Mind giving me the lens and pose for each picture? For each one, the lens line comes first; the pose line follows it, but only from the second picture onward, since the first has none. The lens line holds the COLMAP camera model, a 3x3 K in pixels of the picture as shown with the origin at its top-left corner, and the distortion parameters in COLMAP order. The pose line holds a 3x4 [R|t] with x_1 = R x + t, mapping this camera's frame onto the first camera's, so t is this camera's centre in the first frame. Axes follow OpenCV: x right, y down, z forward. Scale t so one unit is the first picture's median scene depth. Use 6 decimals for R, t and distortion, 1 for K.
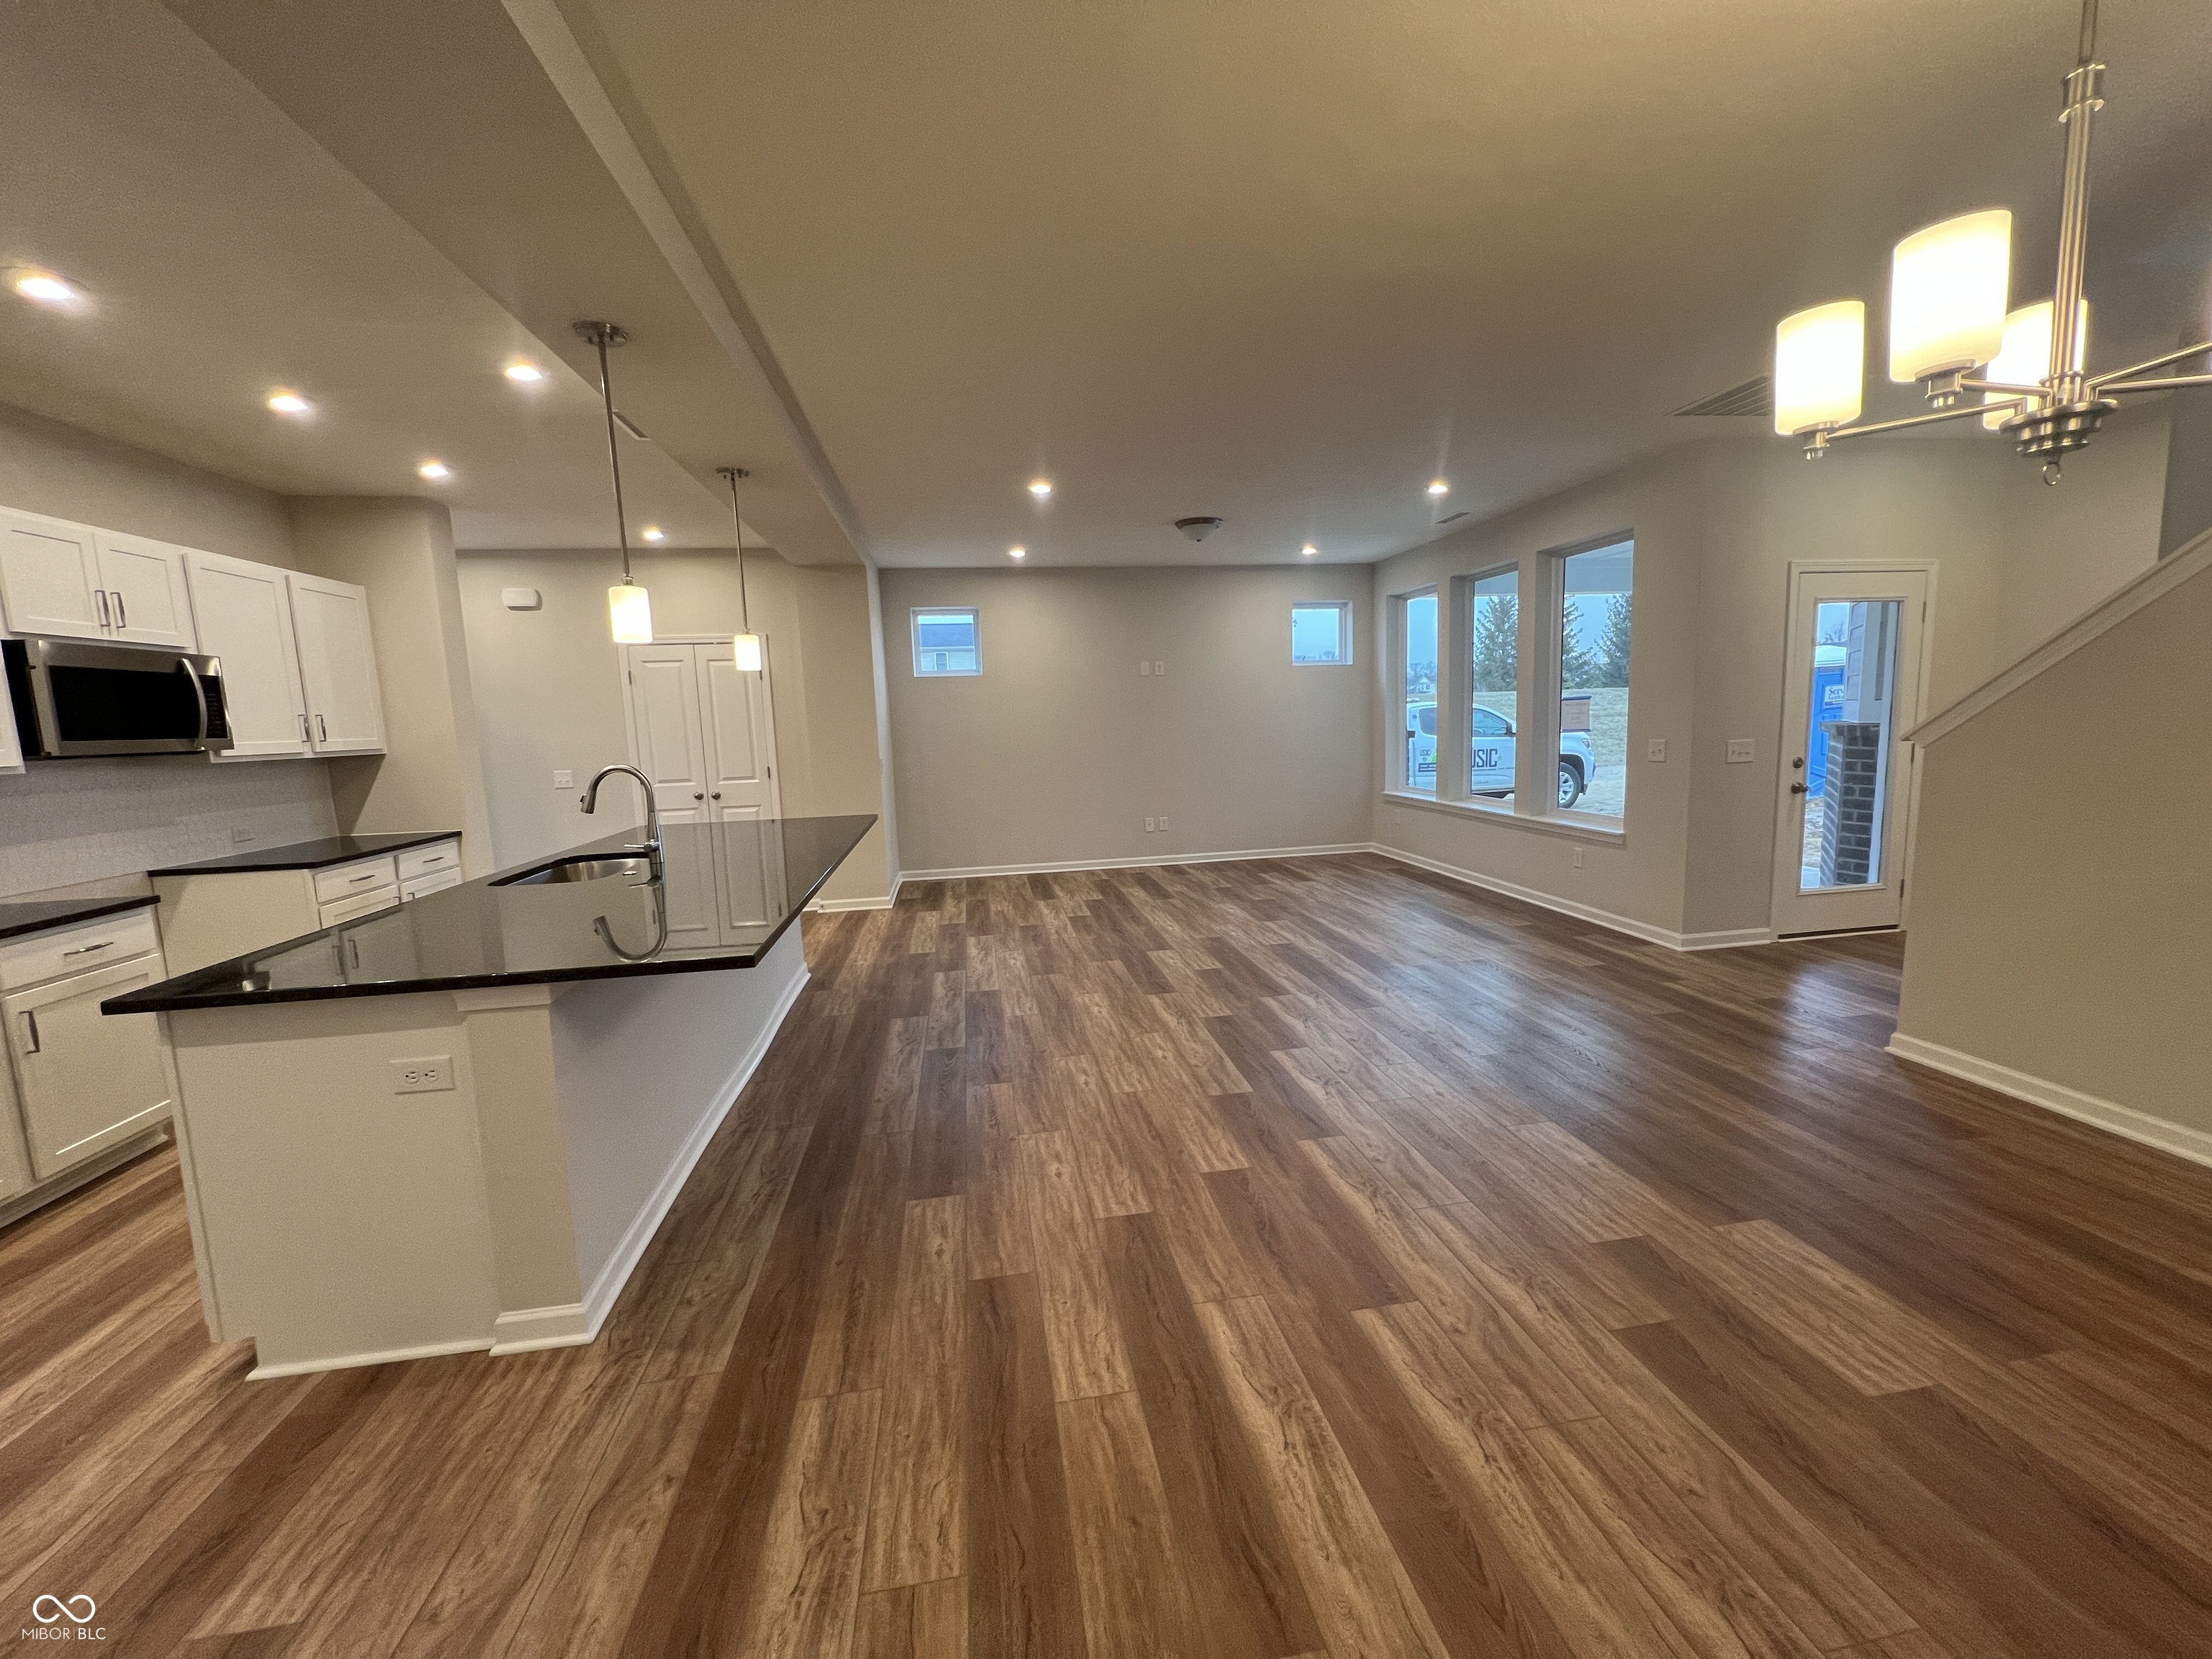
lens RADIAL K [[877.7, 0, 1103.6], [0, 877.7, 835.6], [0, 0, 1]] dist [-0.001651, 0.000538]
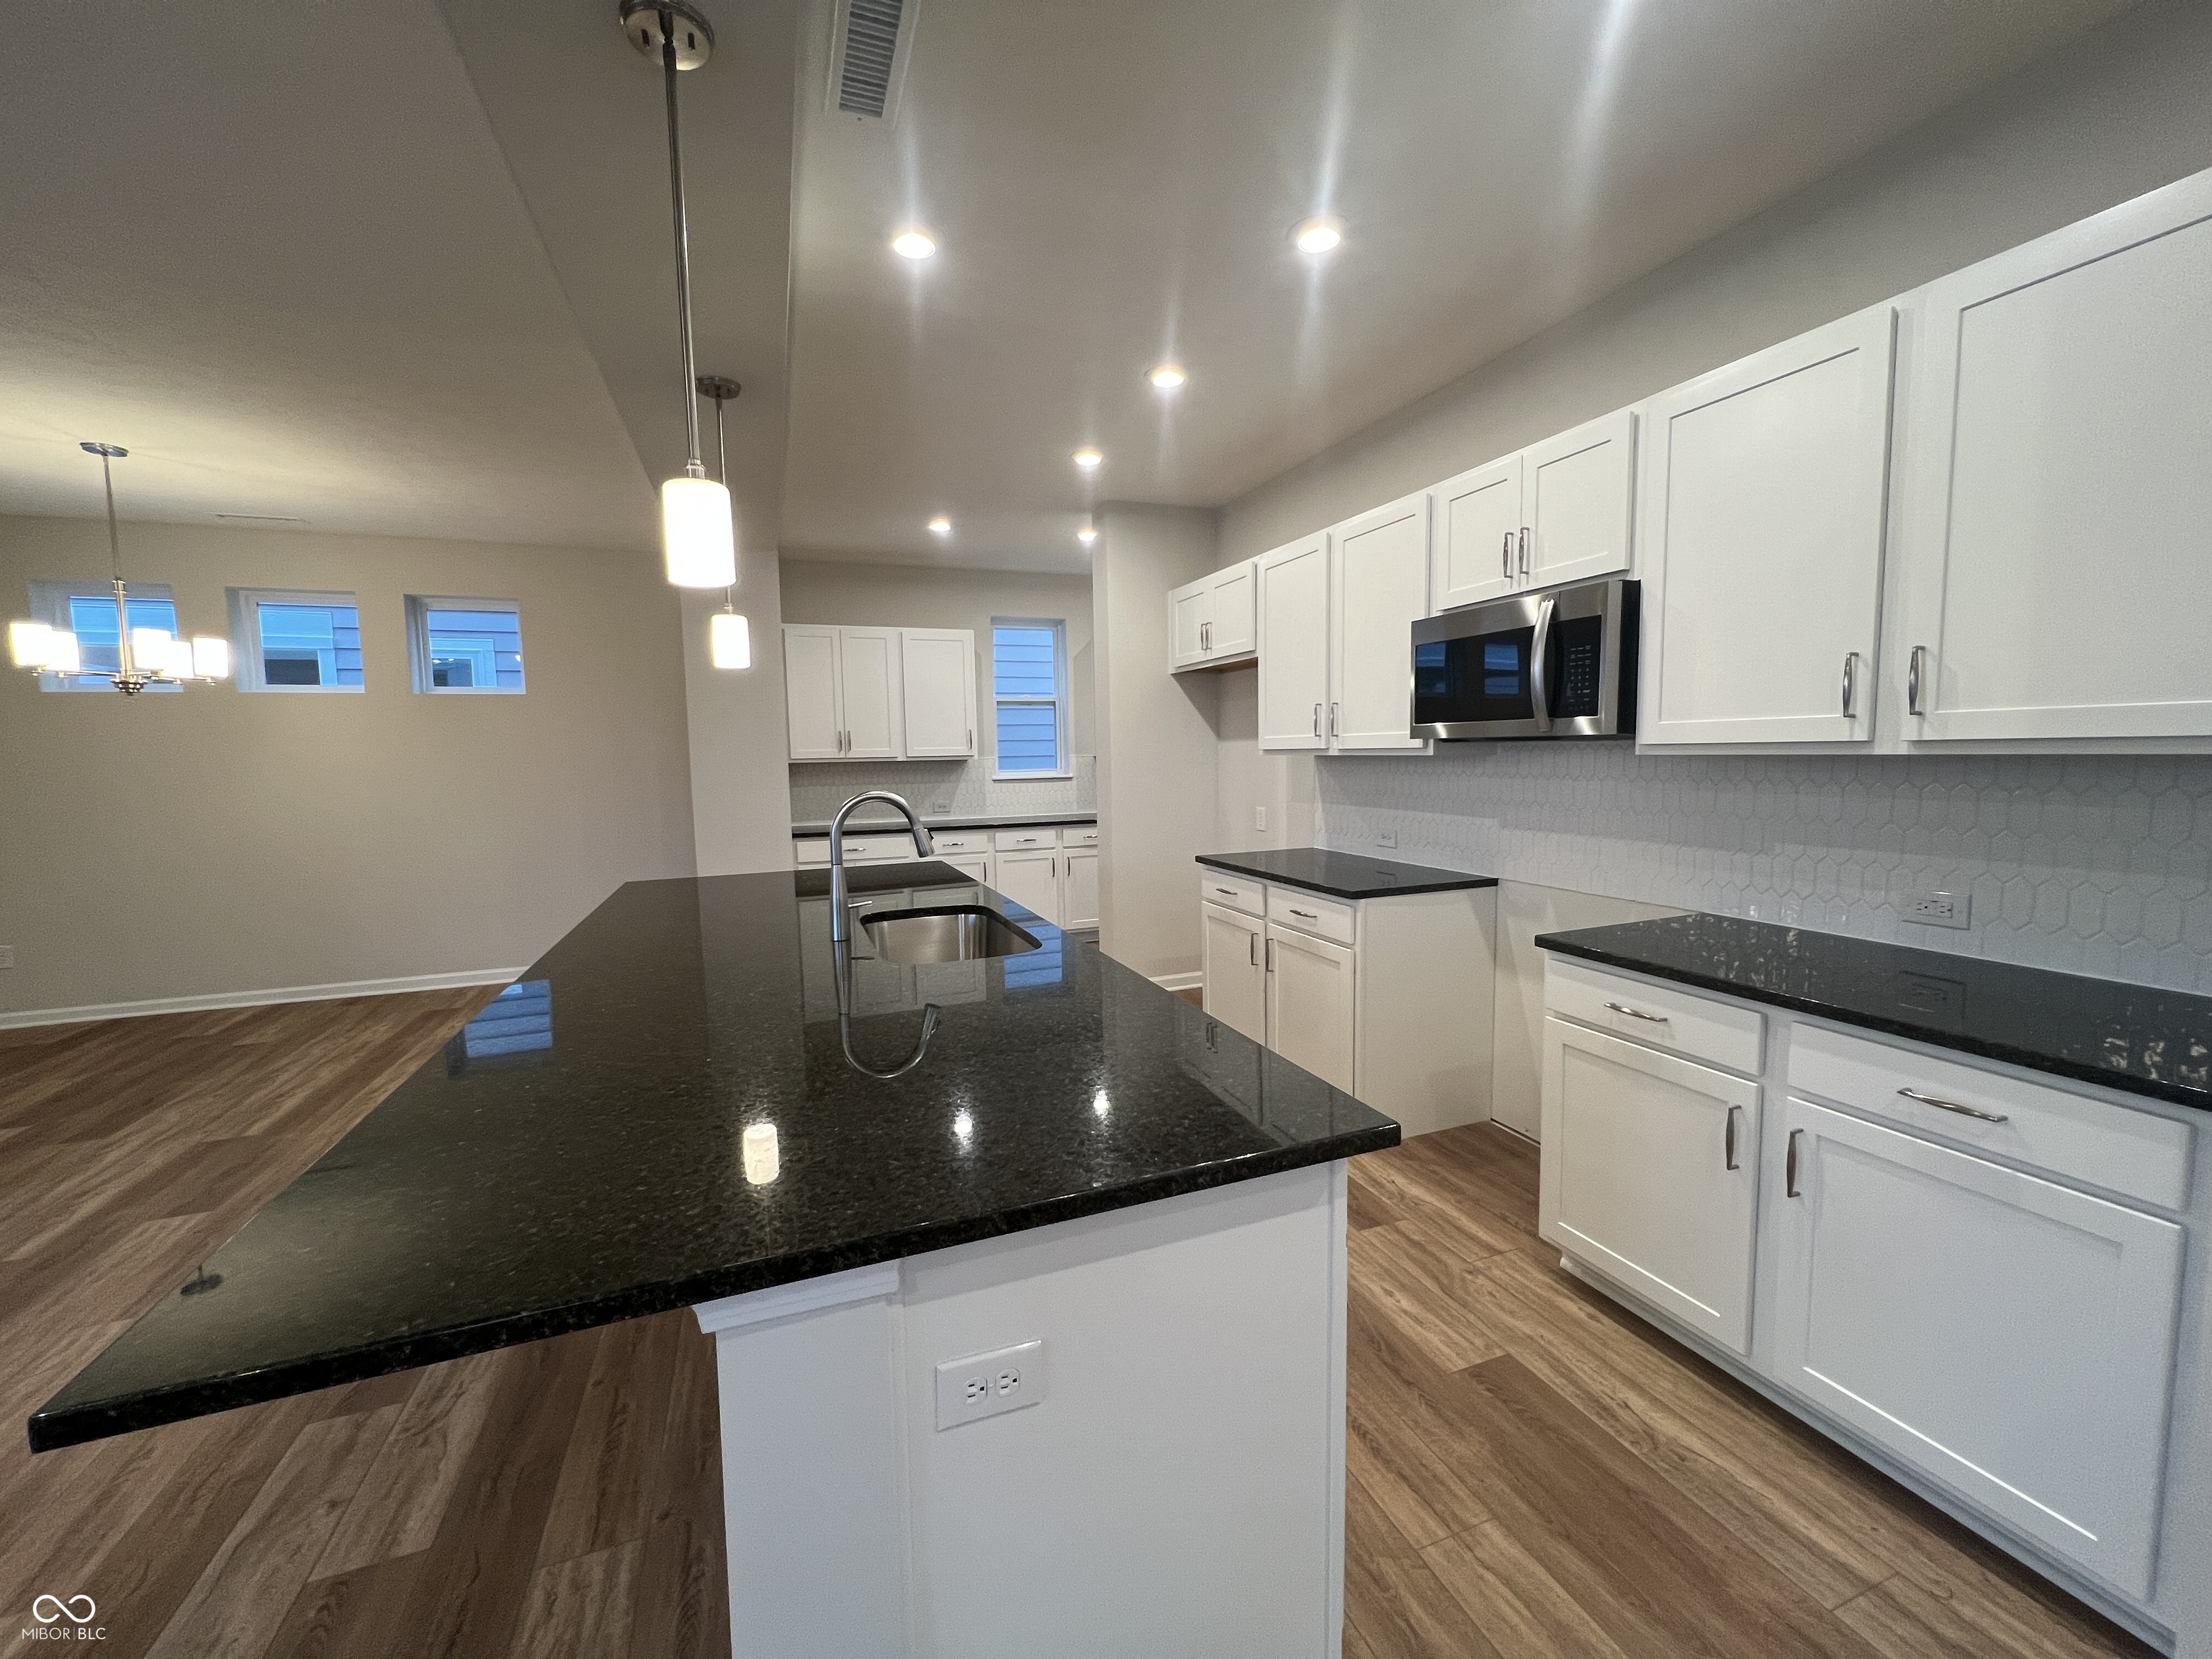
lens RADIAL K [[877.7, 0, 1109.2], [0, 877.7, 829.7], [0, 0, 1]] dist [-0.001651, 0.000538]
pose [[-0.975755, 0.074836, -0.205676, -0.510466], [0.026534, 0.973244, 0.228236, -0.175549], [0.217253, 0.217245, -0.951633, 1.473710]]
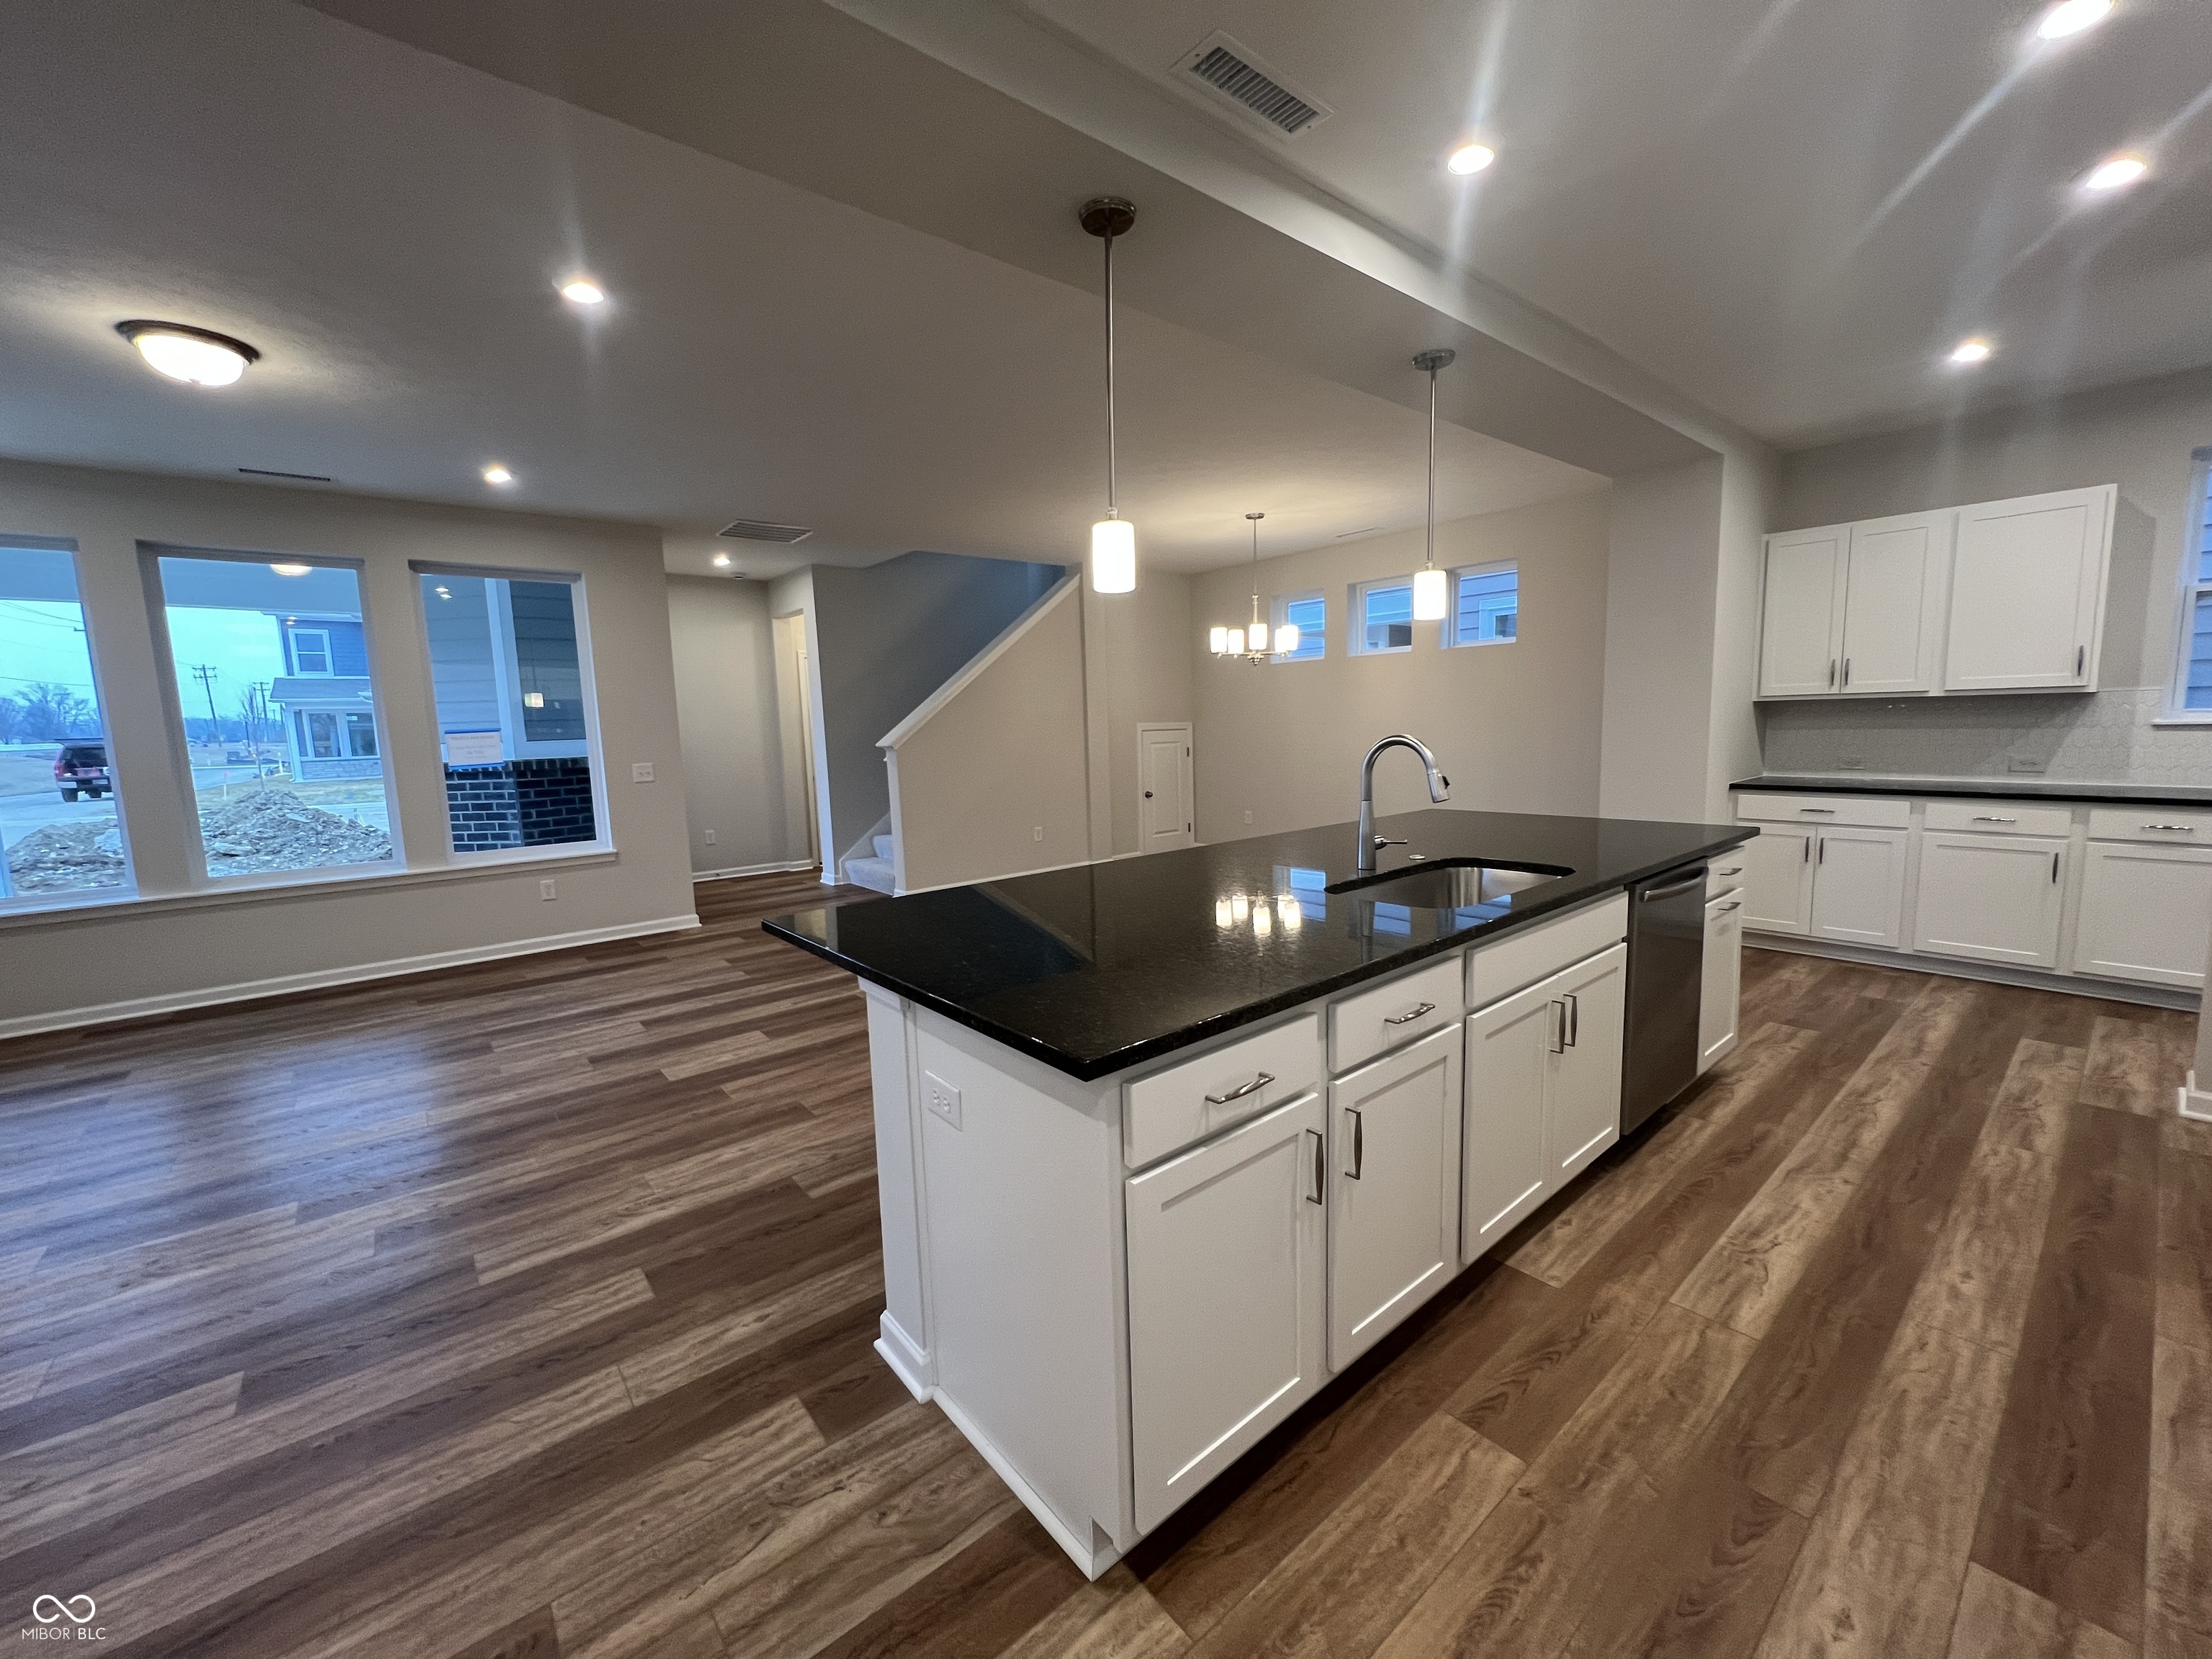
lens RADIAL K [[877.7, 0, 1110.2], [0, 877.7, 831.1], [0, 0, 1]] dist [-0.001651, 0.000538]
pose [[-0.510687, -0.056668, 0.857897, -0.917620], [0.166268, 0.972480, 0.163212, -0.139635], [-0.843536, 0.225992, -0.487211, 1.363258]]
